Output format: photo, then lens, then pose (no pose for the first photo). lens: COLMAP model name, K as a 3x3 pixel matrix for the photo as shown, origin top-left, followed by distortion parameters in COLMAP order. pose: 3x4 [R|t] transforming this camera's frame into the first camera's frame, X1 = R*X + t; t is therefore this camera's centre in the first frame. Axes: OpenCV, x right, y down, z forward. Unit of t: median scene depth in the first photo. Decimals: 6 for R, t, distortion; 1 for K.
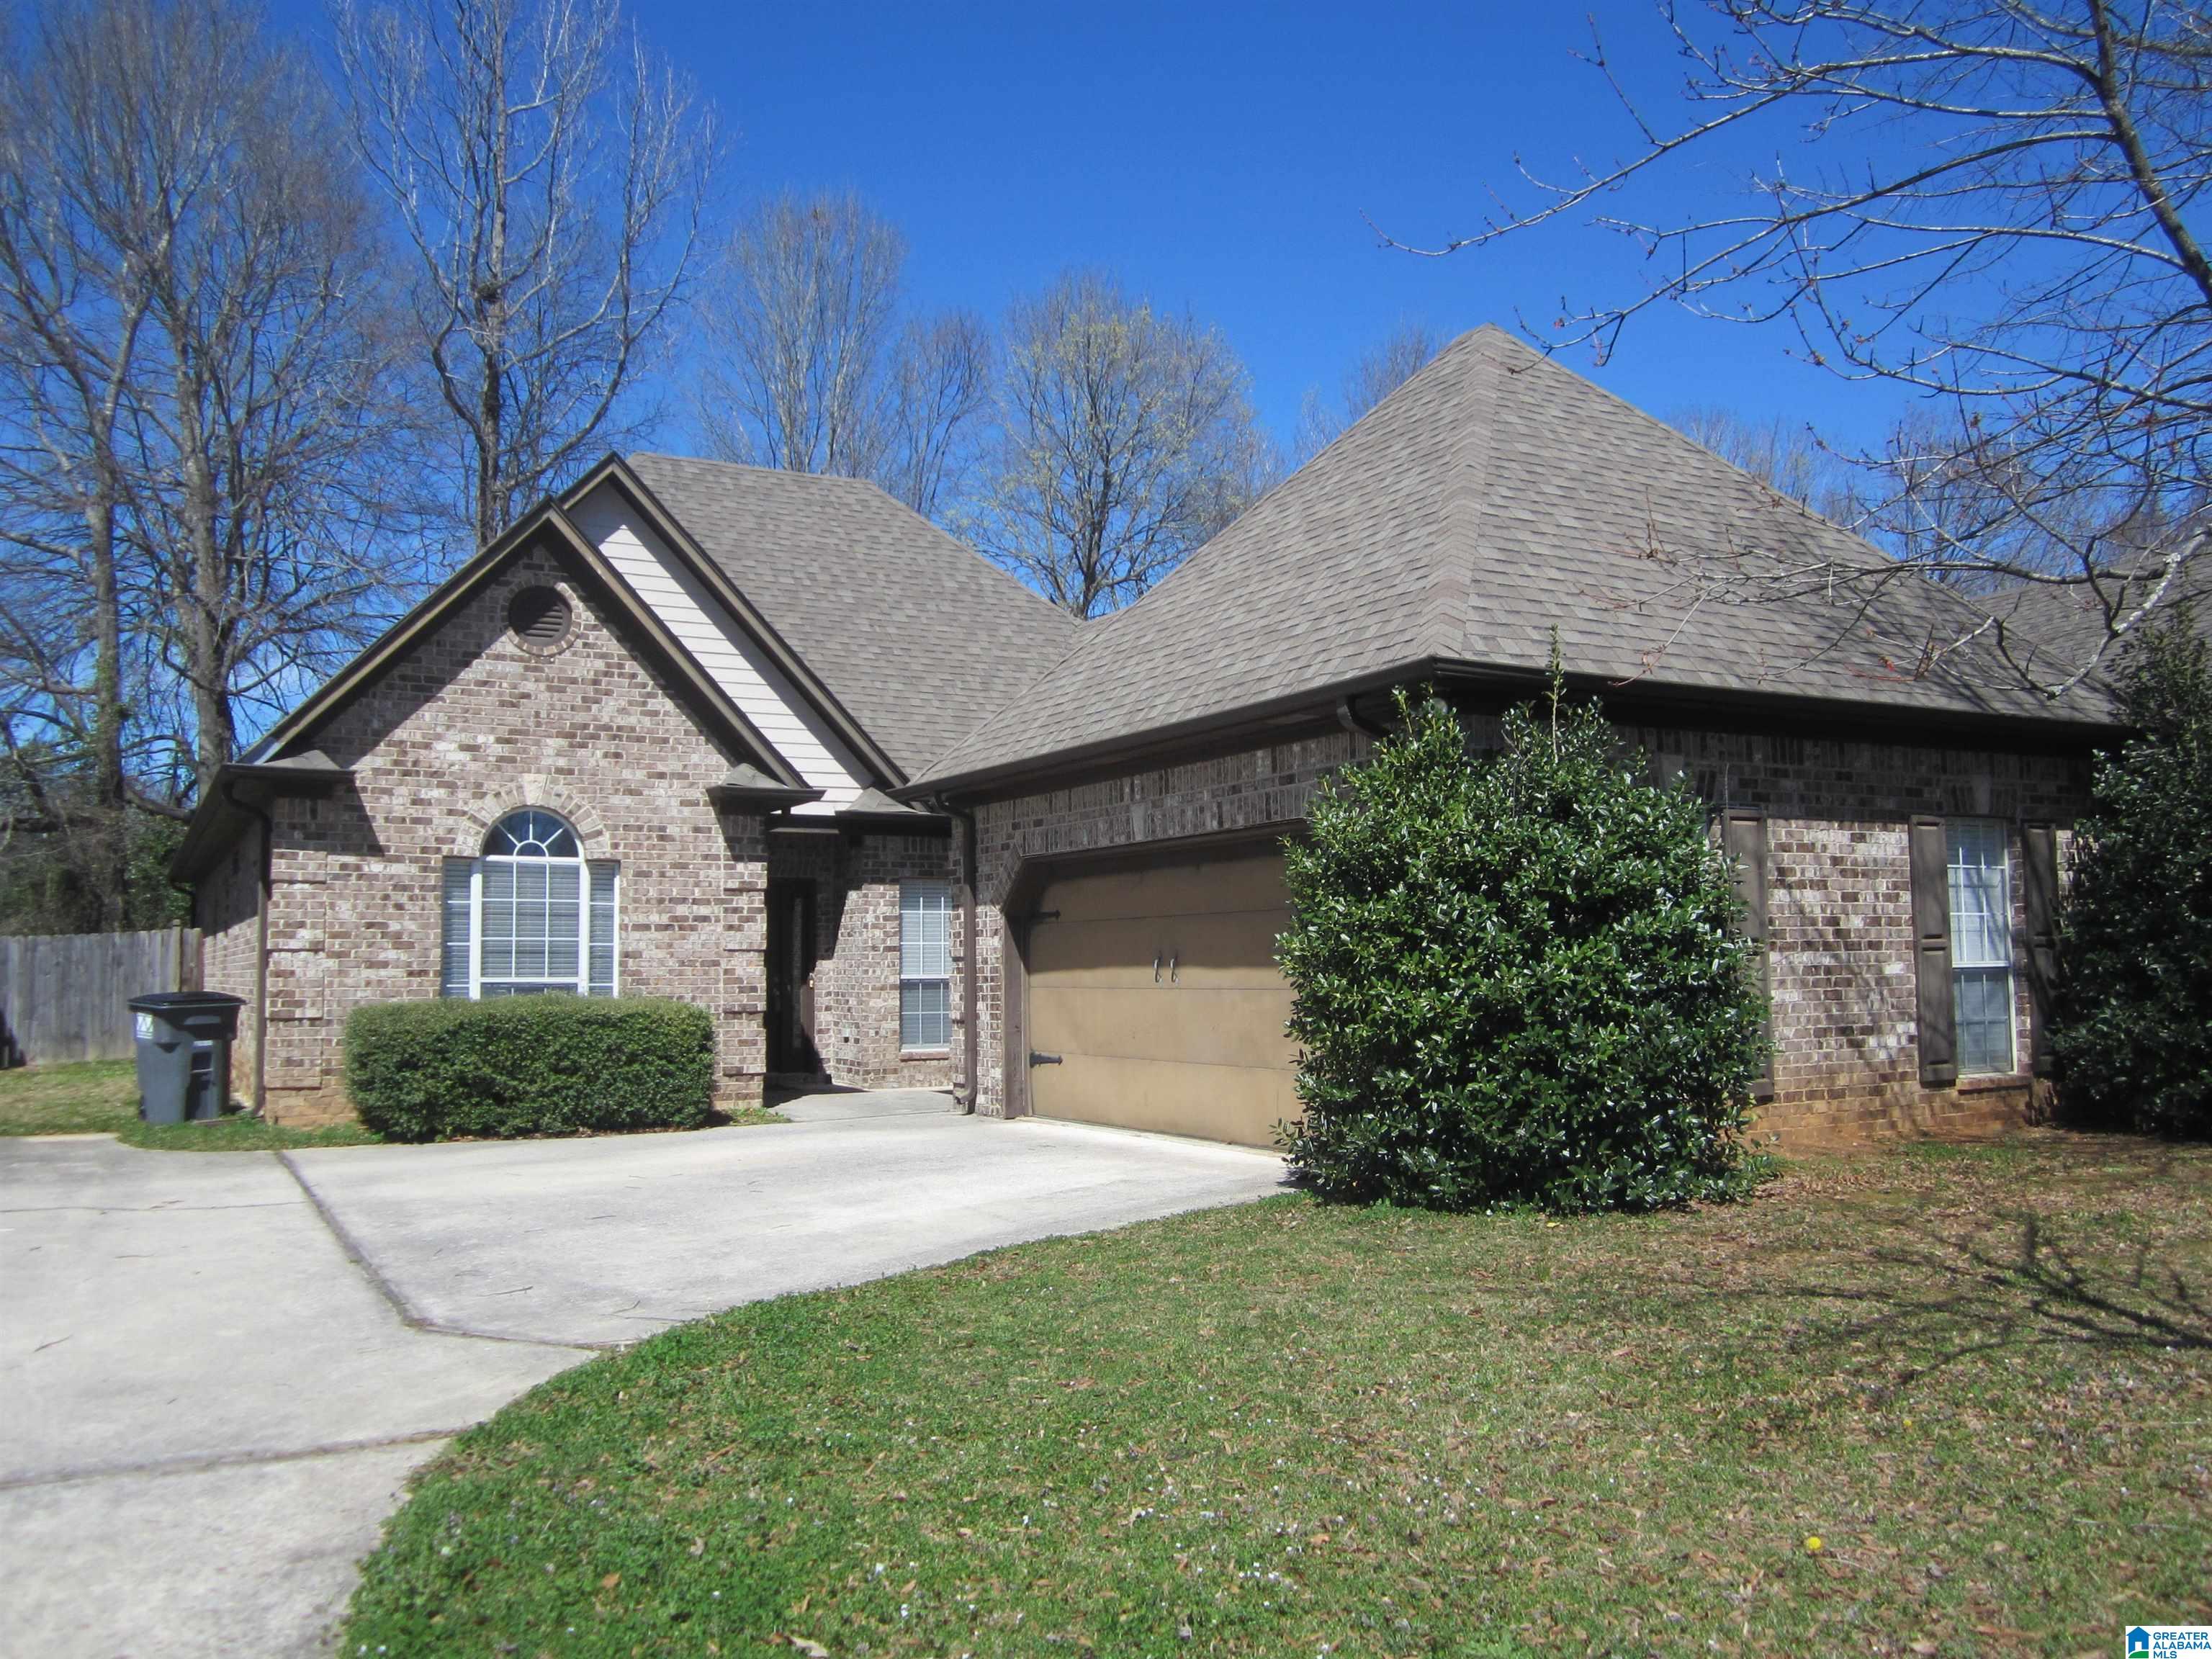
lens RADIAL K [[1819.6, 0, 1107.8], [0, 1819.6, 836.7], [0, 0, 1]] dist [-0.051125, 0.018364]
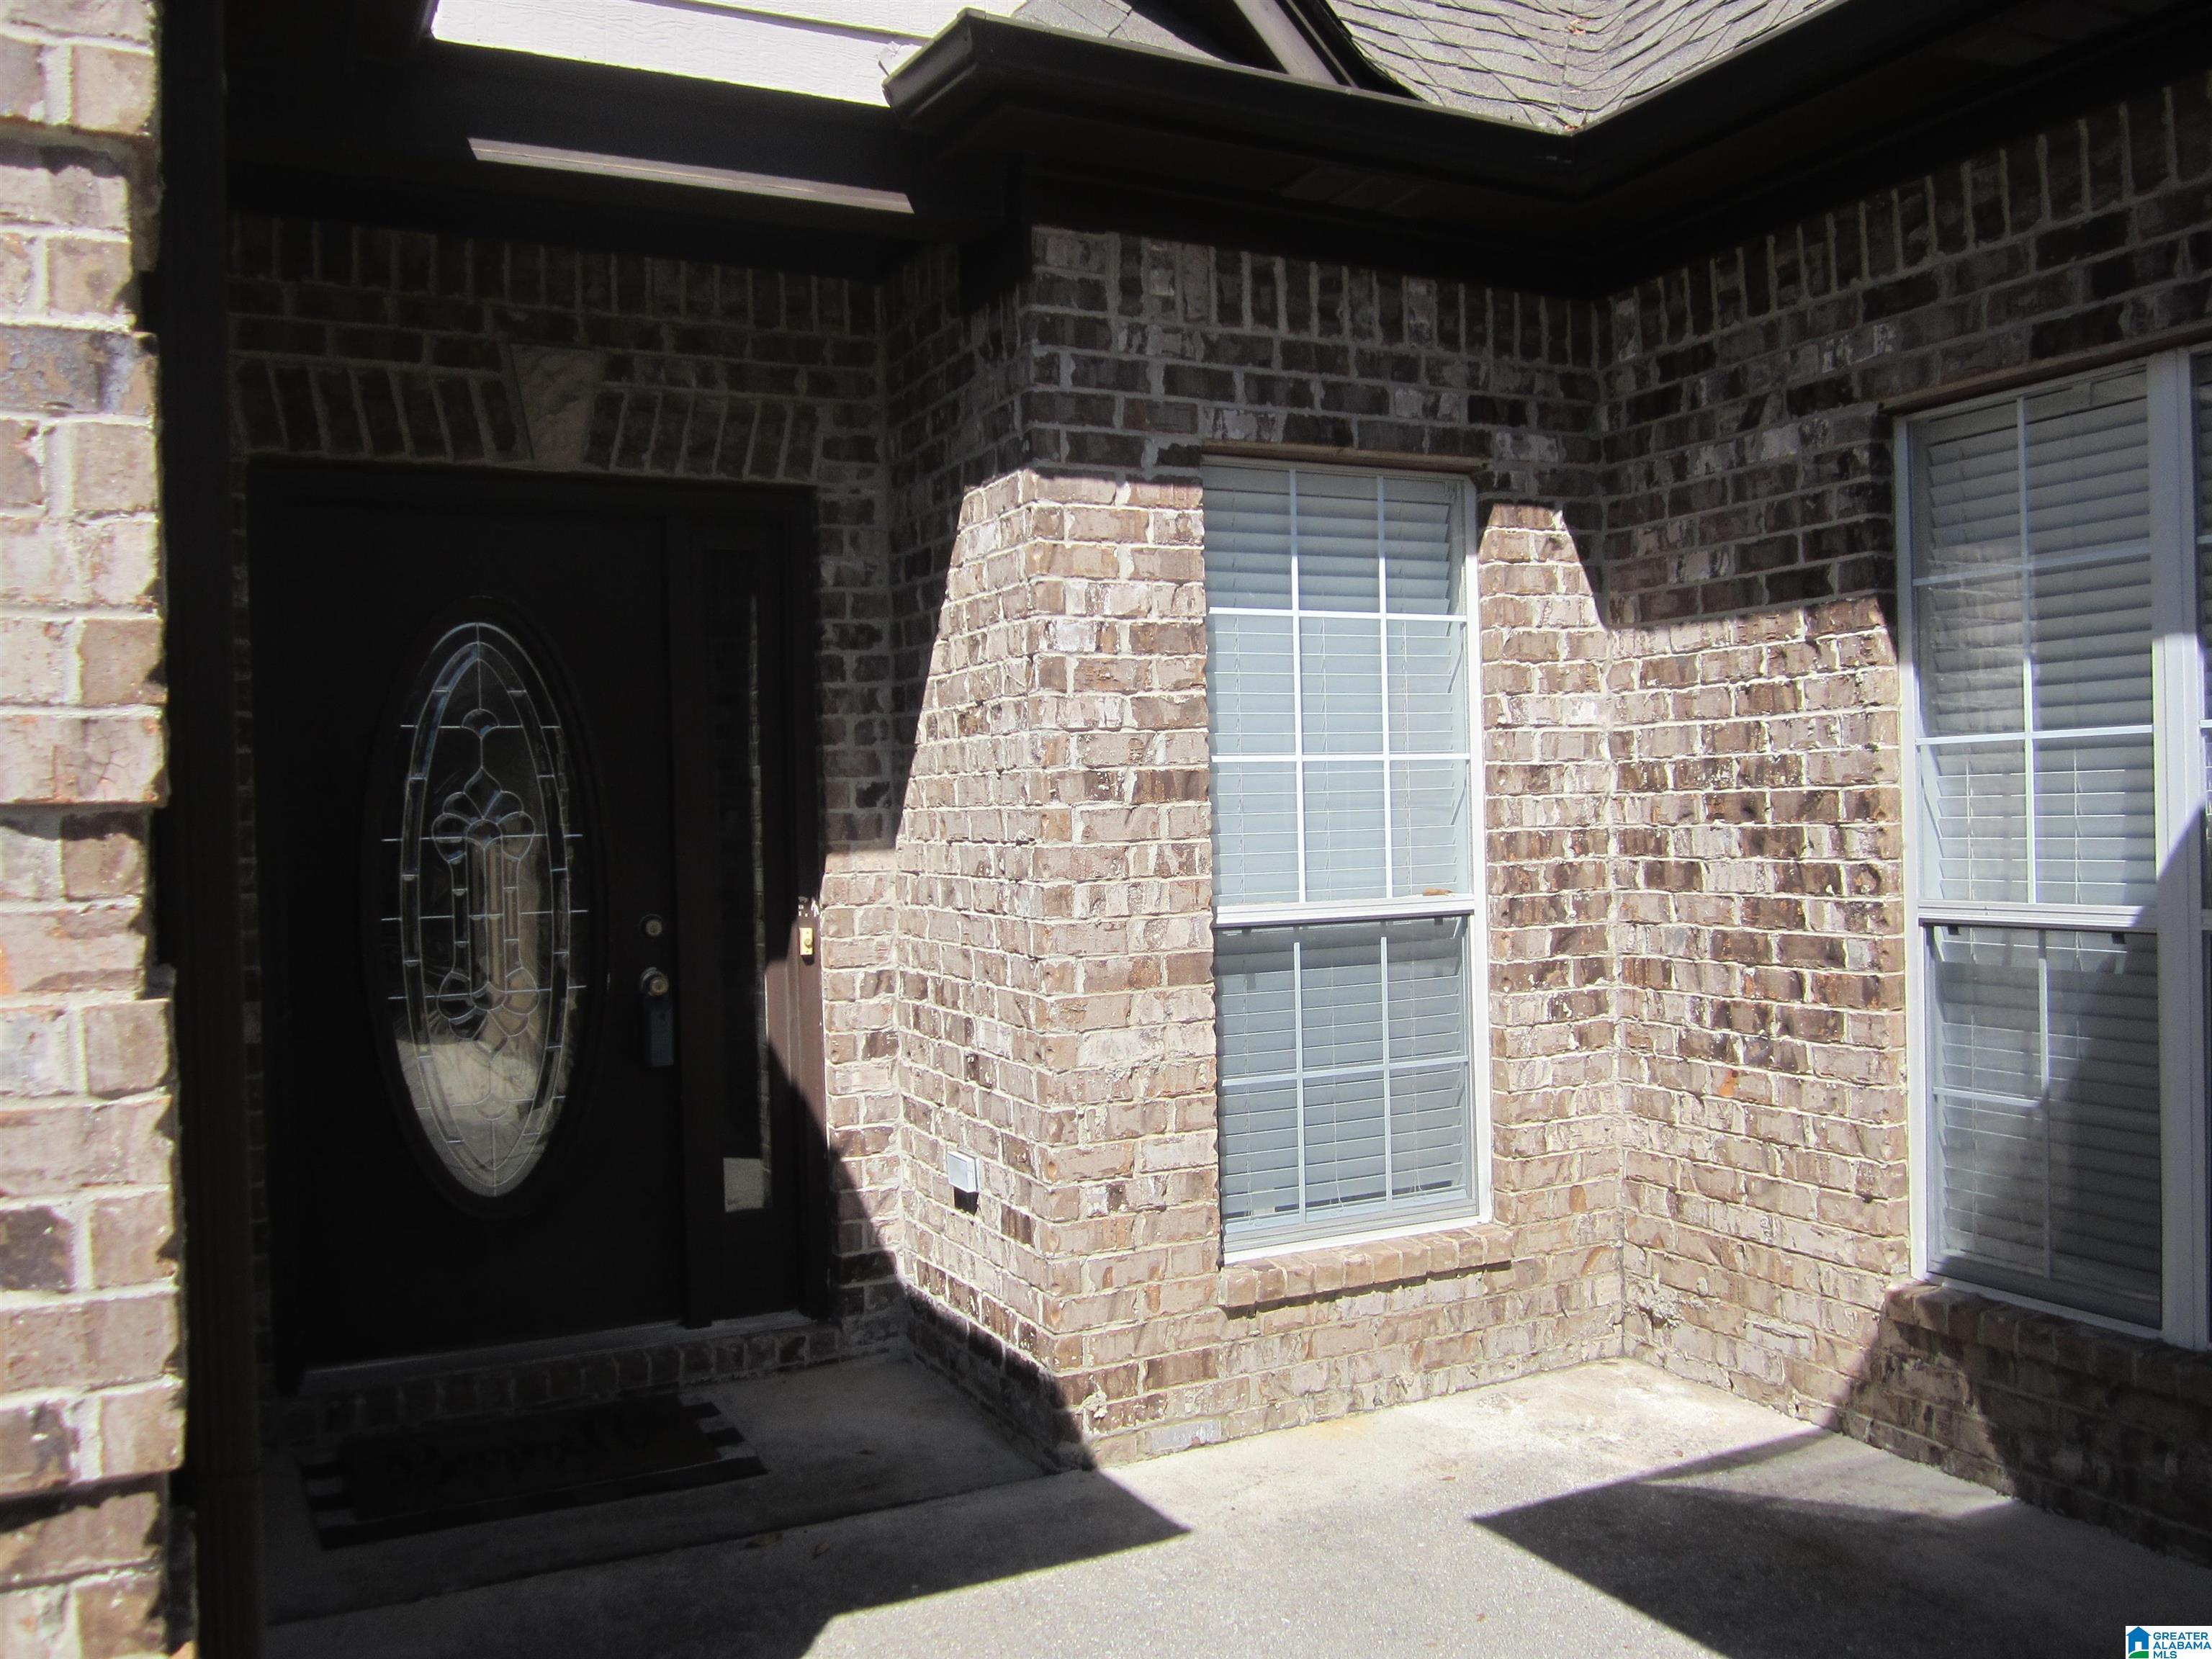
lens RADIAL K [[1819.6, 0, 1107.8], [0, 1819.6, 836.7], [0, 0, 1]] dist [-0.051125, 0.018364]
pose [[0.999257, -0.017327, -0.034433, -0.150812], [0.020199, 0.996187, 0.084877, 0.062674], [0.032831, -0.085509, 0.995796, 1.000195]]
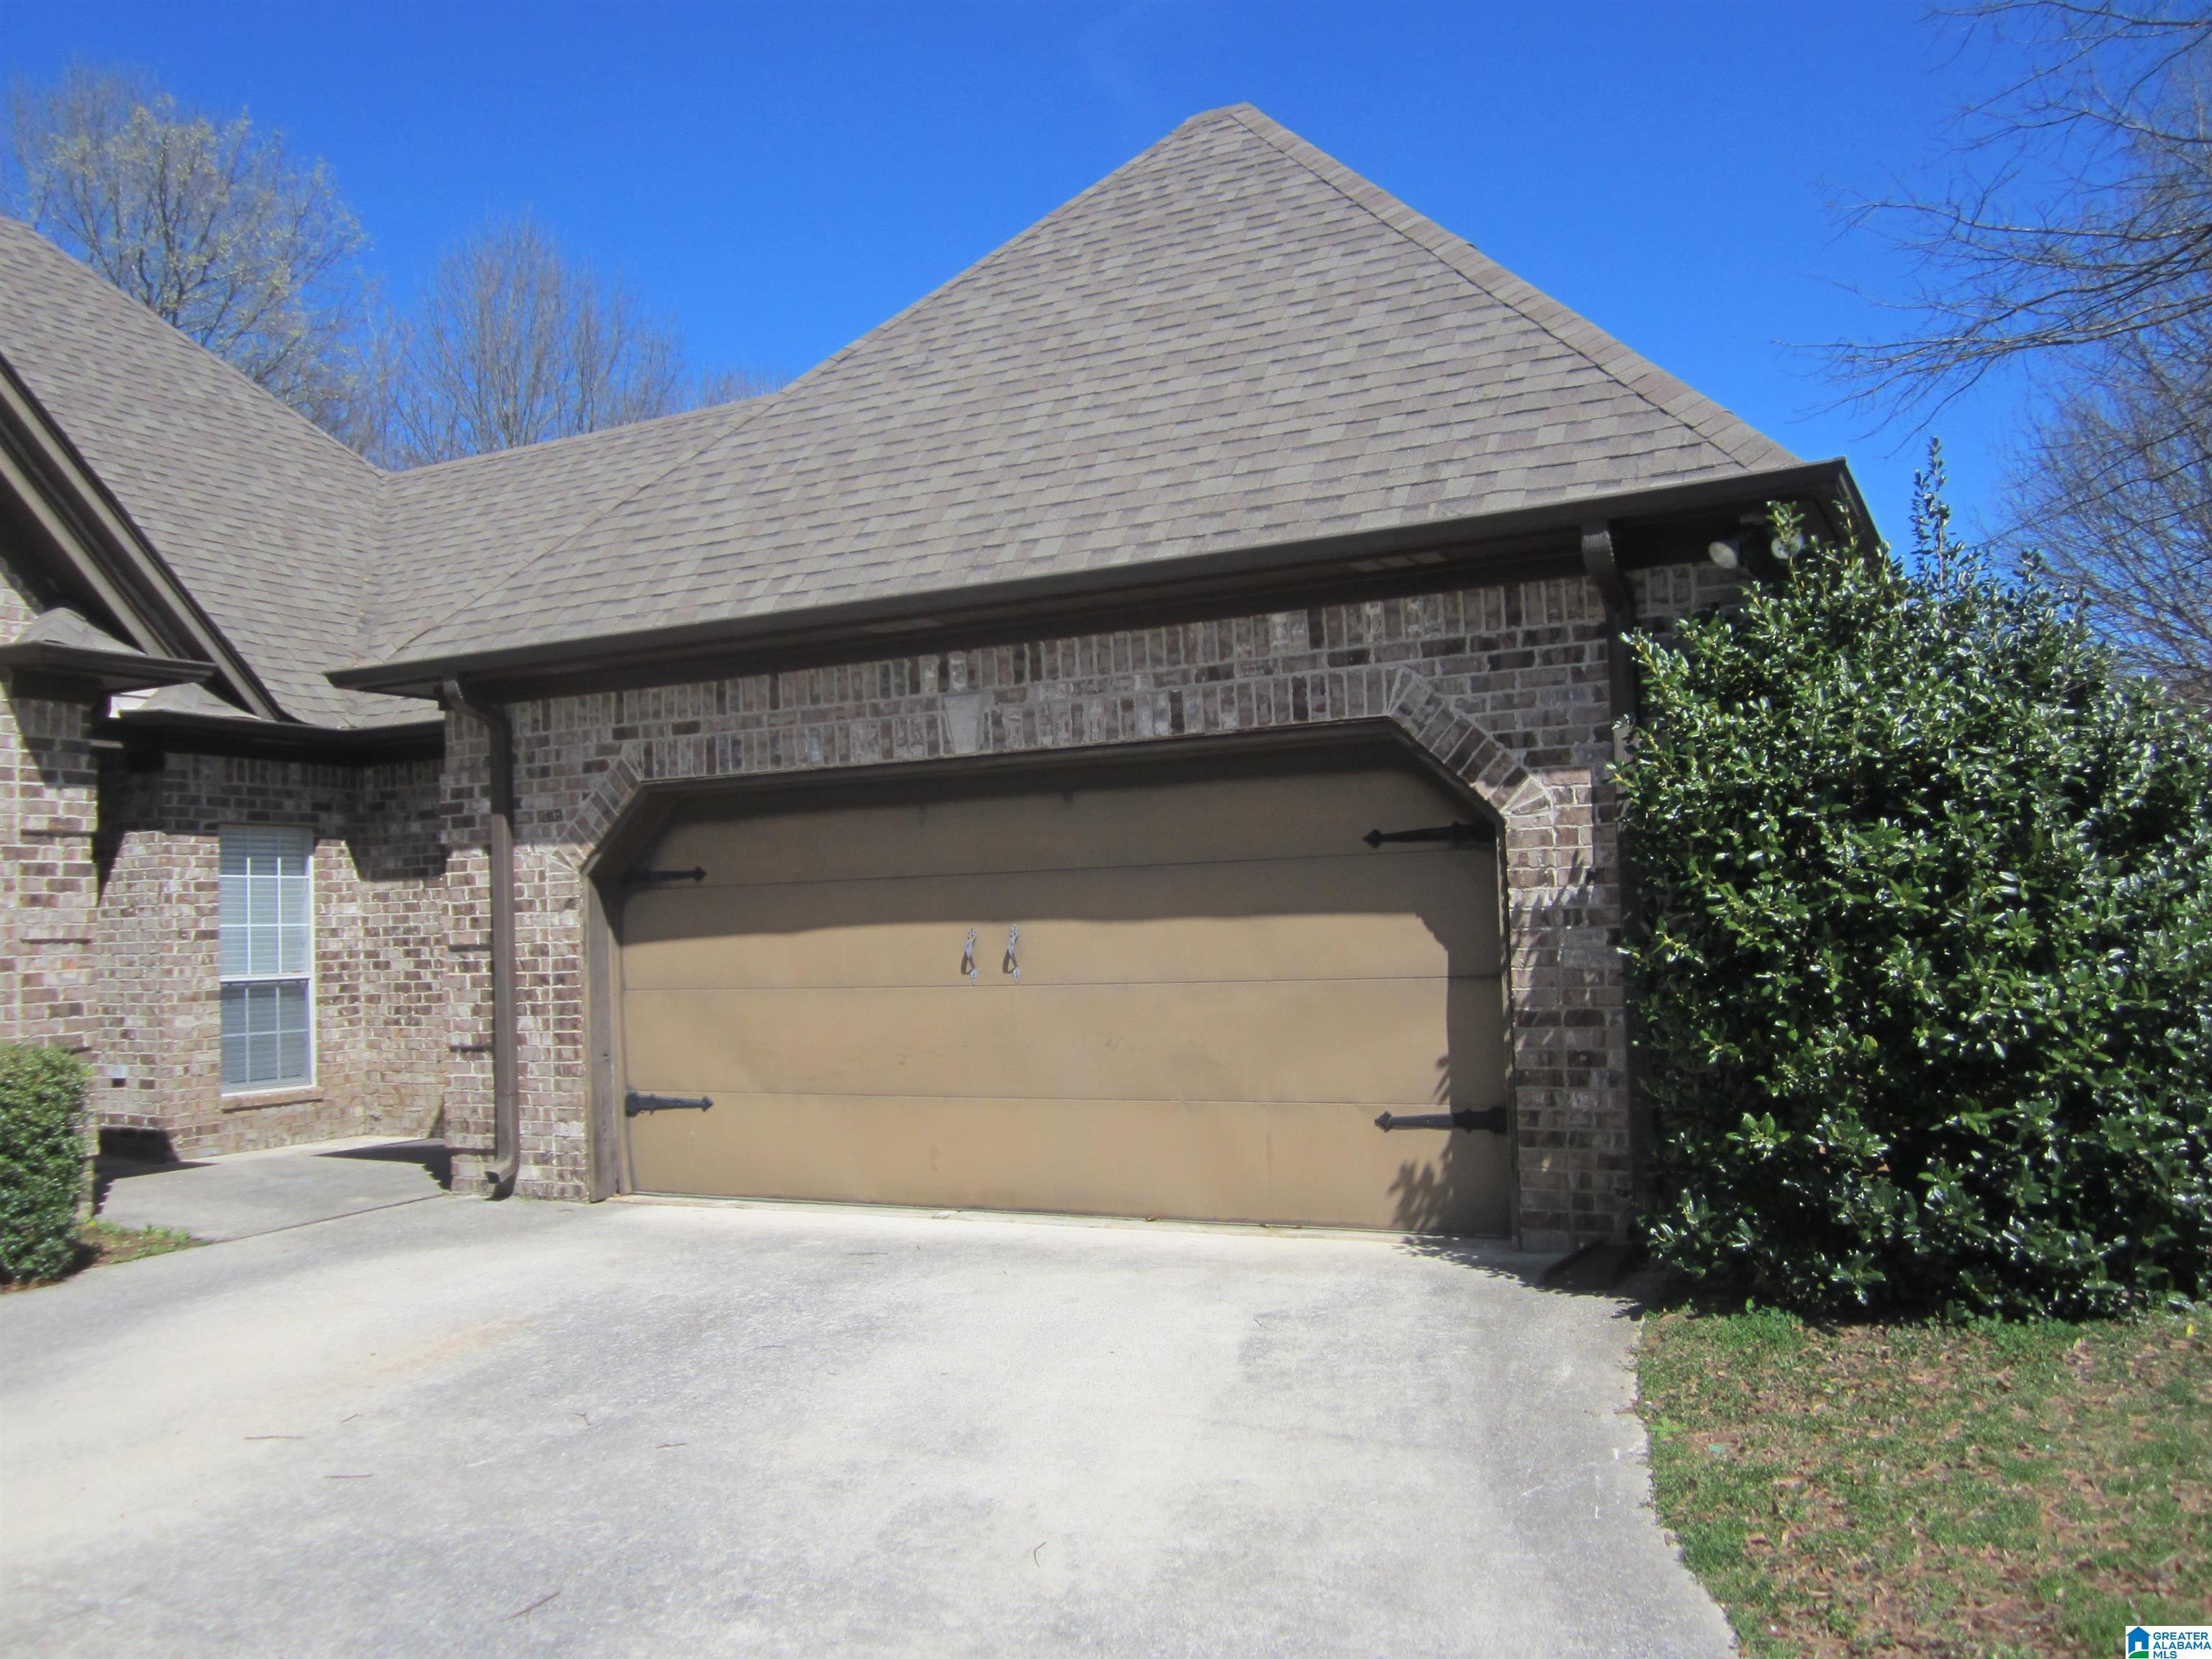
lens RADIAL K [[1803.4, 0, 1082.6], [0, 1803.4, 848.2], [0, 0, 1]] dist [-0.030629, 0.003857]
pose [[0.835748, 0.008081, 0.549053, -0.260660], [-0.017561, 0.999774, 0.012015, 0.023688], [-0.548832, -0.019683, 0.835701, 0.398898]]
